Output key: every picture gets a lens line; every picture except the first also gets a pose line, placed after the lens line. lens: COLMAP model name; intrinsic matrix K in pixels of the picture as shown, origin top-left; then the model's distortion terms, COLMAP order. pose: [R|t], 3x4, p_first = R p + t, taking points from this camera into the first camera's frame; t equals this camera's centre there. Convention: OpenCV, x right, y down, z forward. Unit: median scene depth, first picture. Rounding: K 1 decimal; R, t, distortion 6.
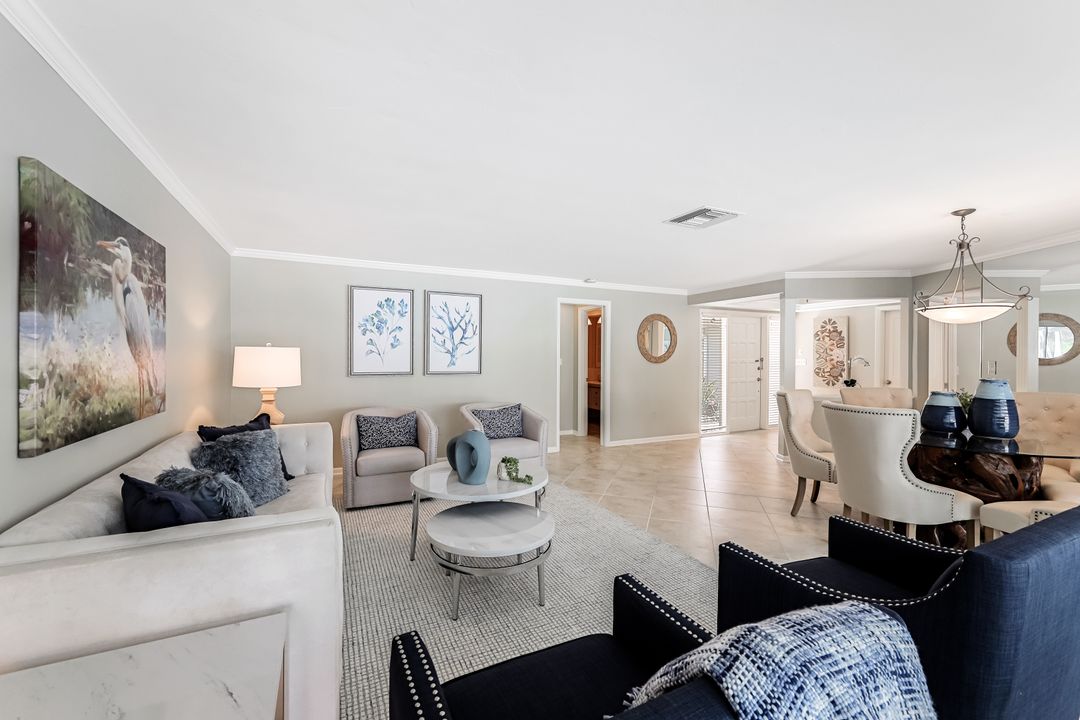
lens RADIAL K [[437.4, 0, 534.4], [0, 437.4, 358.5], [0, 0, 1]] dist [0.001725, 0.000276]
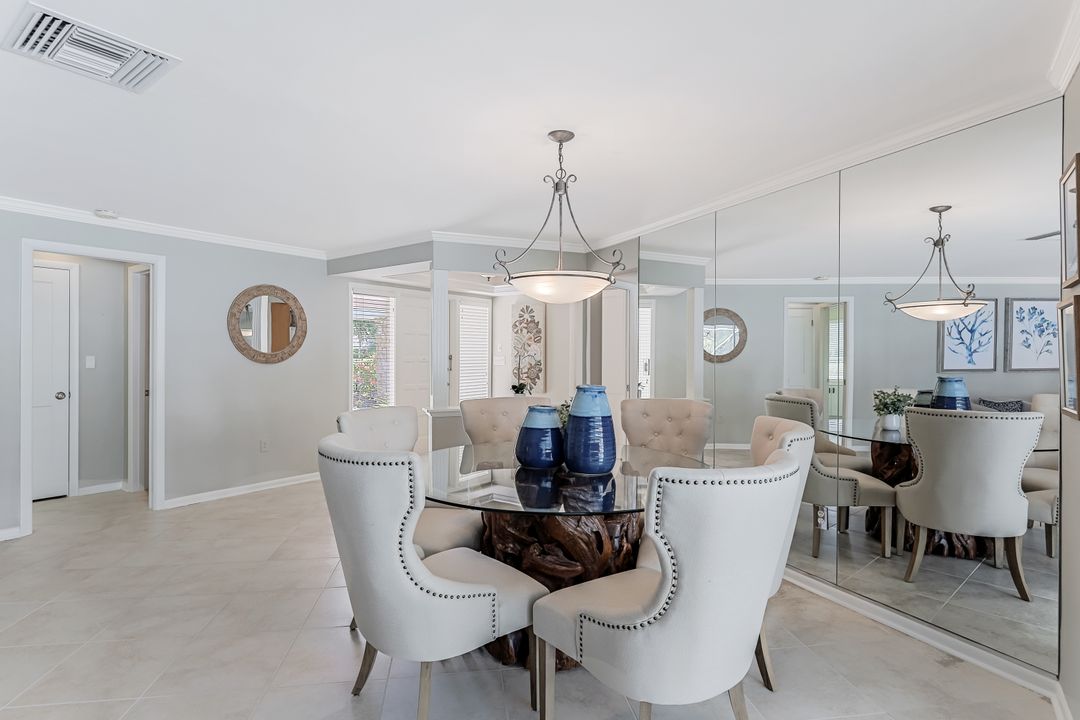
lens RADIAL K [[542.9, 0, 540.0], [0, 542.9, 360.0], [0, 0, 1]] dist [-0.006378, -0.000371]
pose [[0.885155, -0.004574, 0.465274, 0.352152], [0.001197, 0.999971, 0.007552, 0.000026], [-0.465295, -0.006127, 0.885135, 0.176486]]
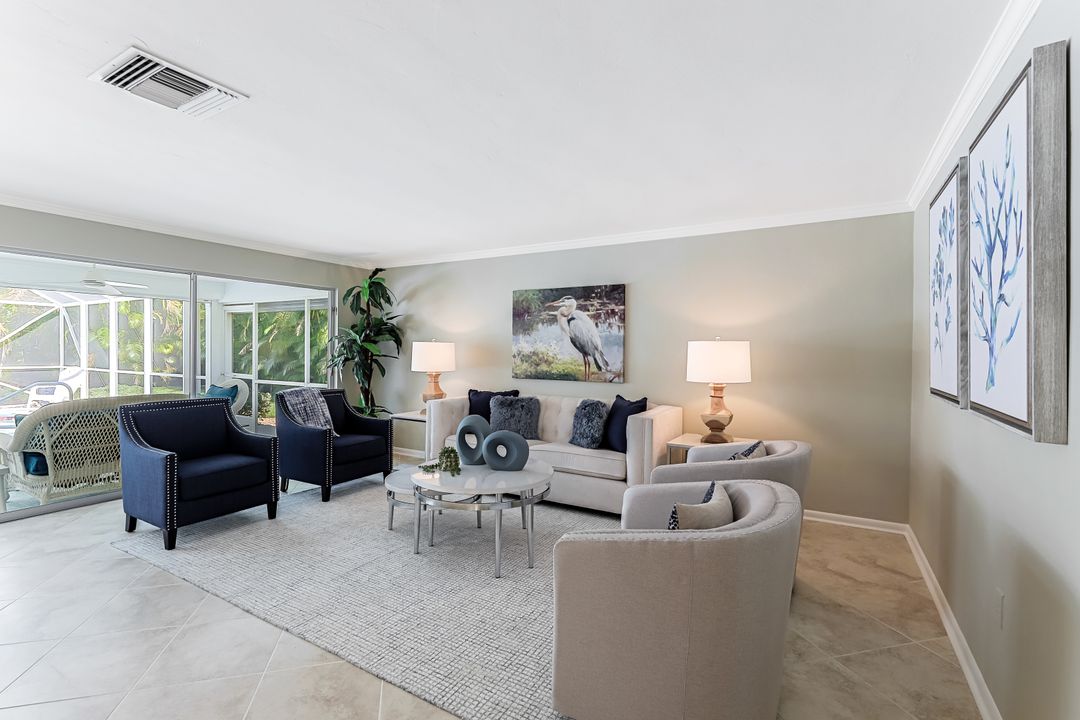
lens RADIAL K [[491.5, 0, 533.5], [0, 491.5, 352.7], [0, 0, 1]] dist [-0.001405, -0.000171]
pose [[-0.833394, -0.007913, -0.552623, 0.226170], [-0.015192, 0.999848, 0.008594, -0.002316], [0.552471, 0.015557, -0.833387, 1.151030]]
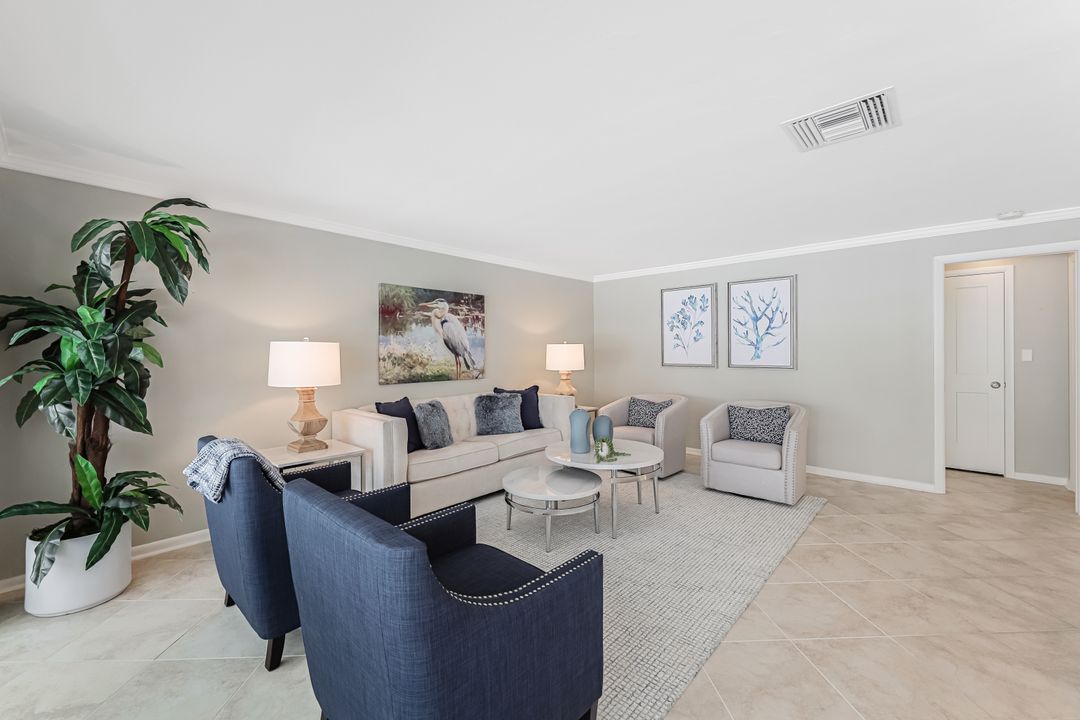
lens RADIAL K [[438.6, 0, 534.1], [0, 438.6, 349.6], [0, 0, 1]] dist [0.000292, 0.000319]
pose [[0.364683, -0.007315, -0.931103, 0.526808], [0.002138, 0.999973, -0.007019, 0.002950], [0.931129, 0.000569, 0.364688, 0.237491]]
